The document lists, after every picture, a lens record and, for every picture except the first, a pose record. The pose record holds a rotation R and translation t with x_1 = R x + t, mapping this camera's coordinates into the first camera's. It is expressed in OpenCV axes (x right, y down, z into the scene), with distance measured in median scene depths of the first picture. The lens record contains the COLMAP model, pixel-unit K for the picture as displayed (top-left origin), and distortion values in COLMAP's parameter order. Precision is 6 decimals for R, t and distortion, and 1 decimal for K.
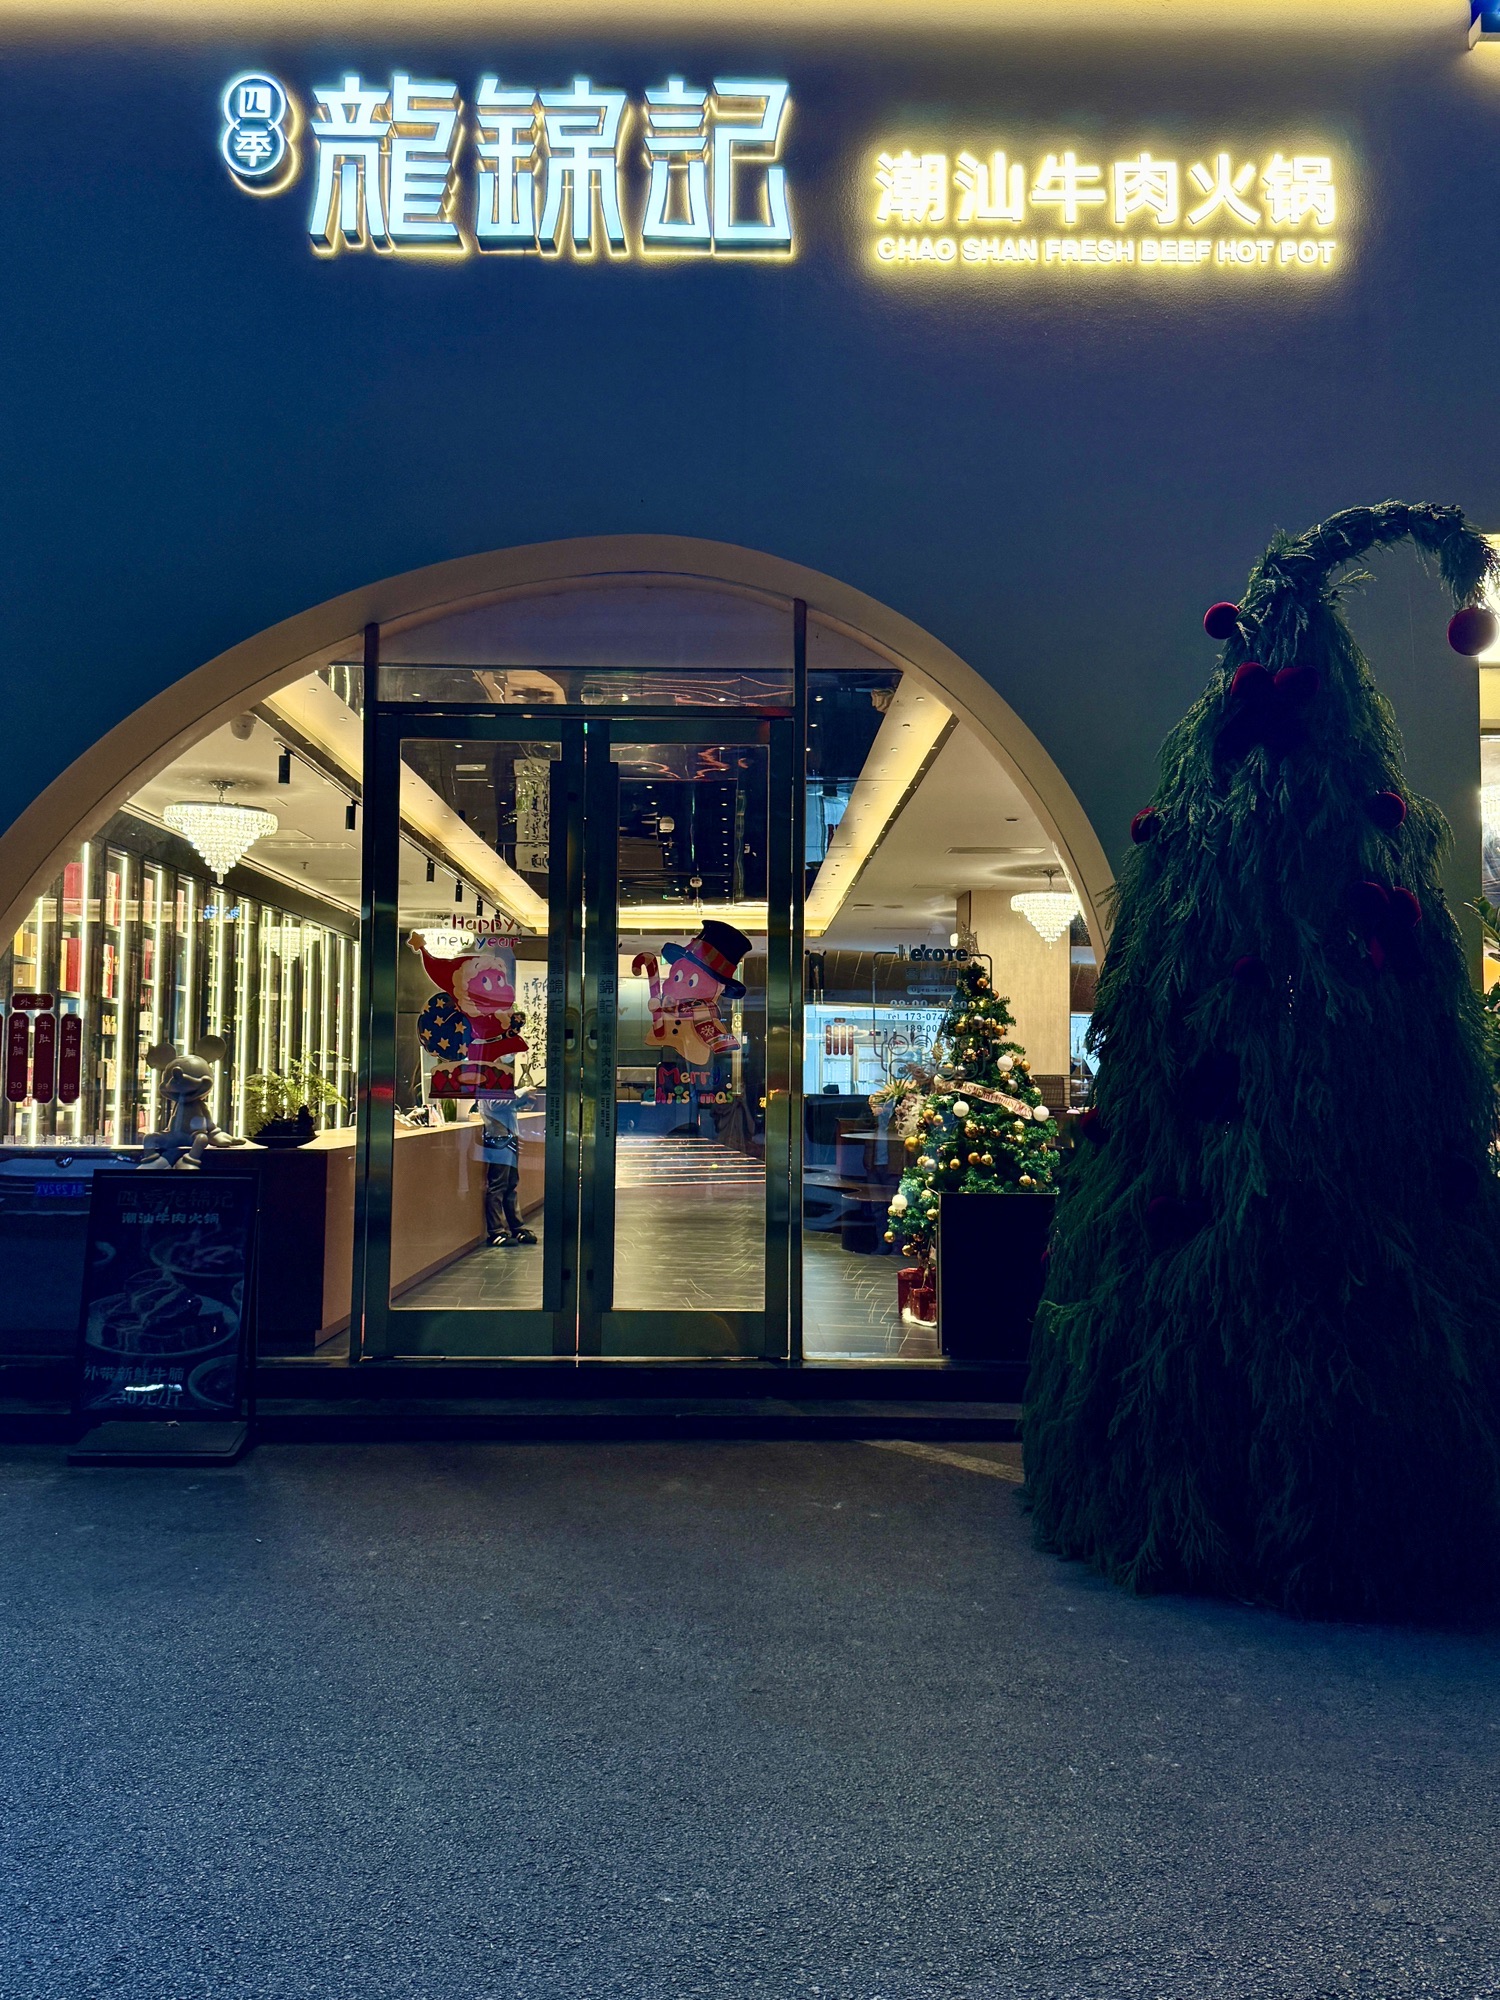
lens RADIAL K [[1653.9, 0, 751.1], [0, 1653.9, 1006.0], [0, 0, 1]] dist [0.015205, 0.012494]
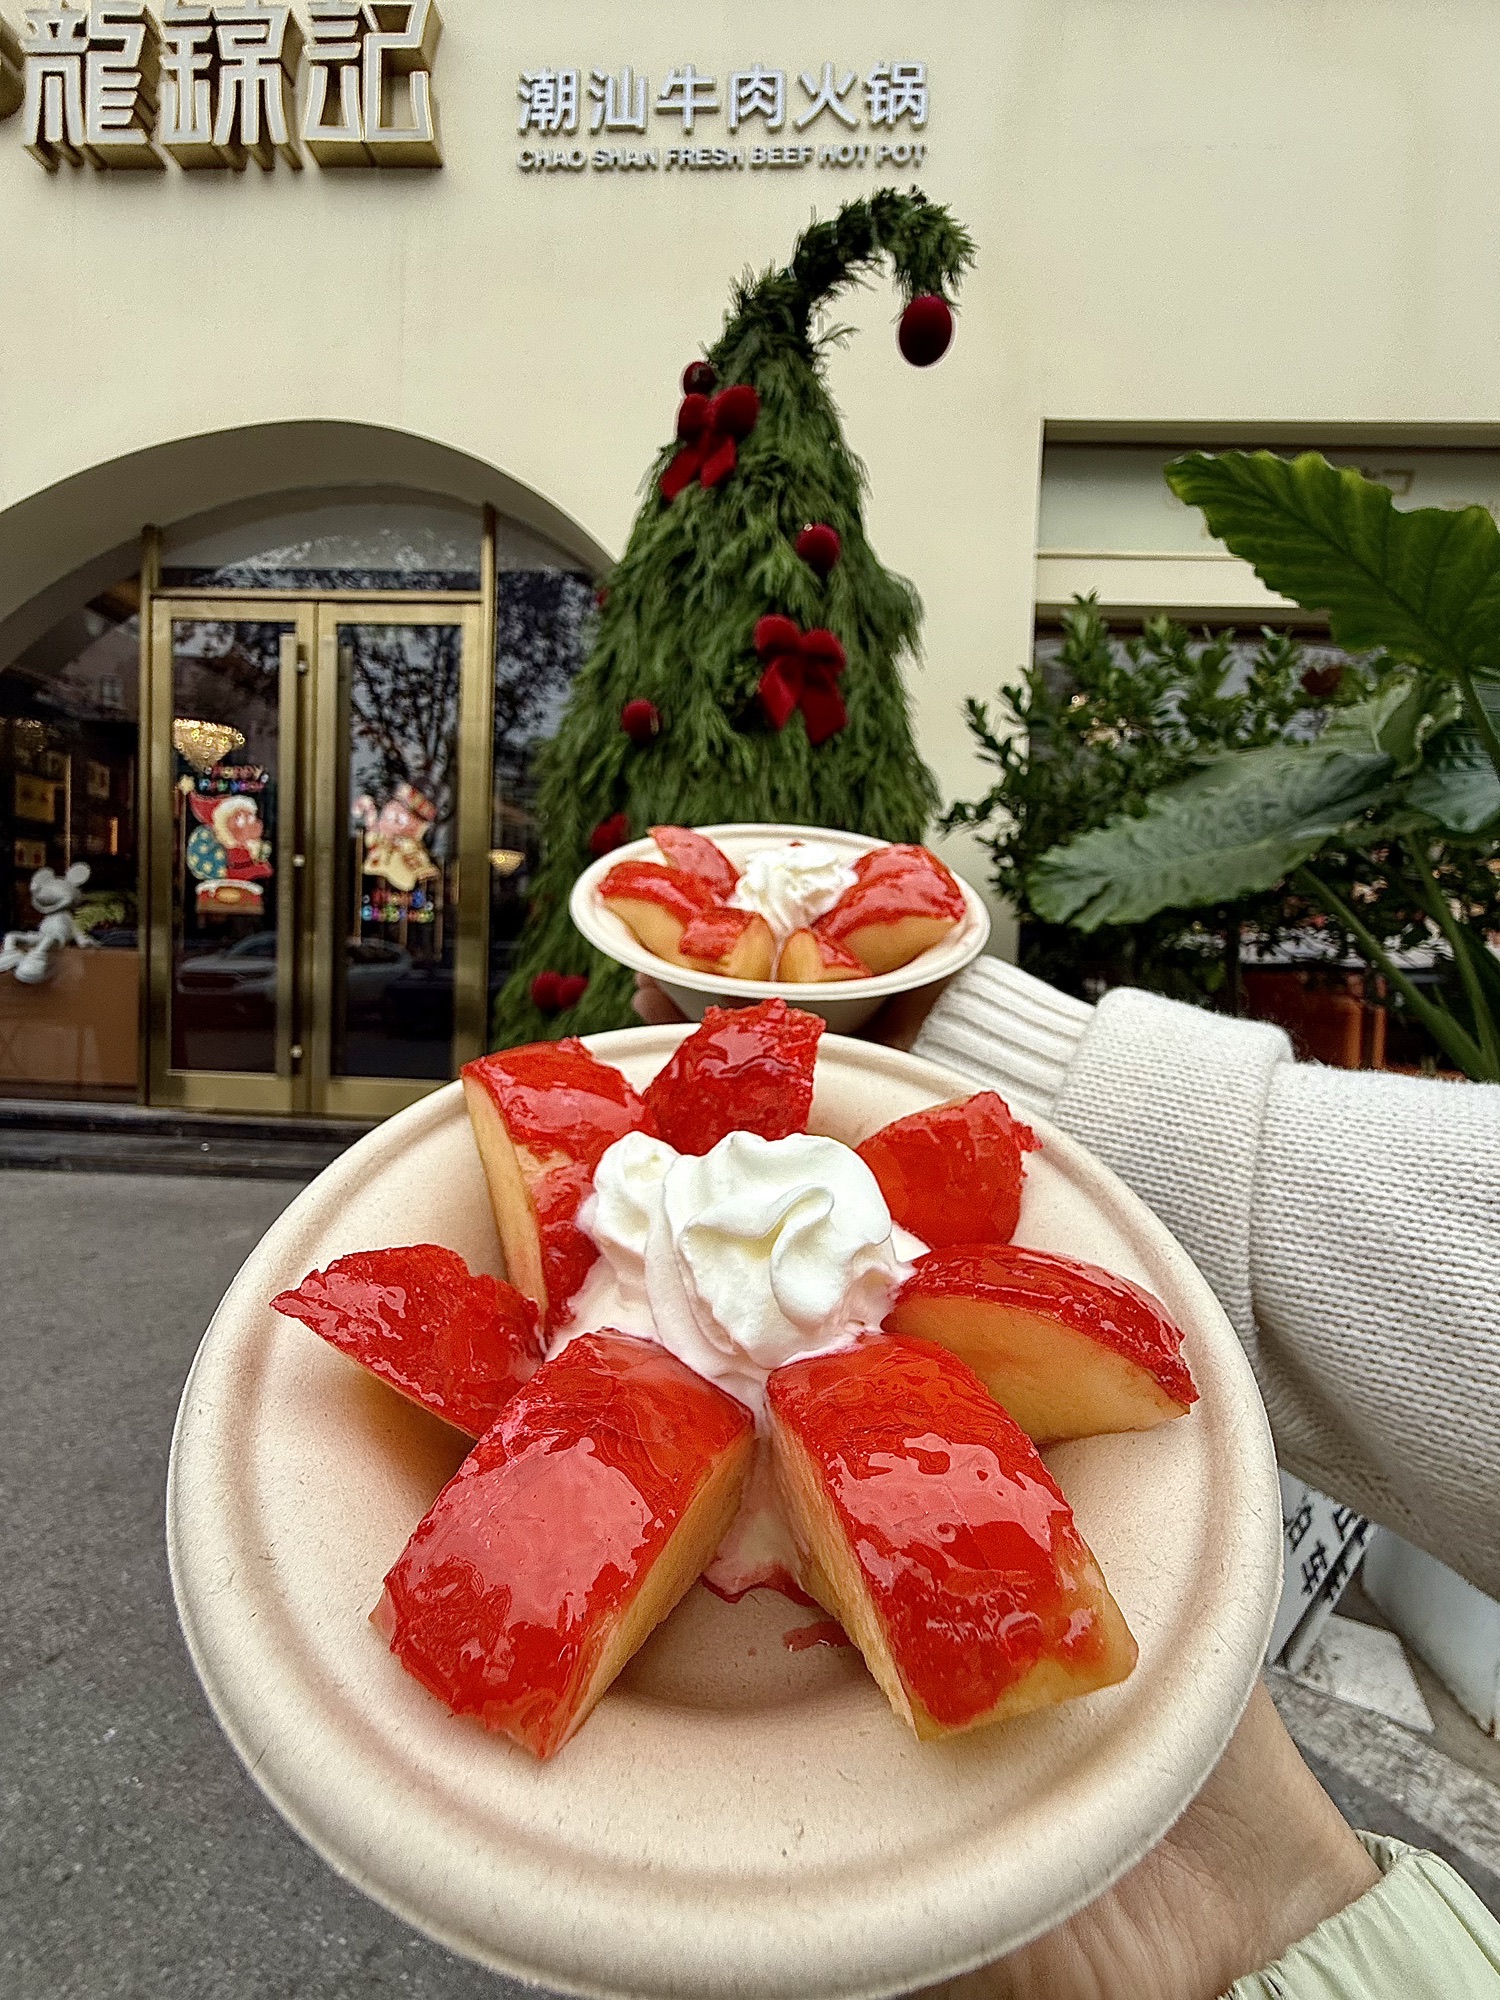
lens RADIAL K [[801.7, 0, 748.7], [0, 801.7, 995.3], [0, 0, 1]] dist [0.003451, 0.000959]
pose [[0.997517, 0.030941, -0.063269, 0.286788], [-0.027328, 0.997990, 0.057184, 0.078745], [0.064912, -0.055313, 0.996357, 0.432109]]
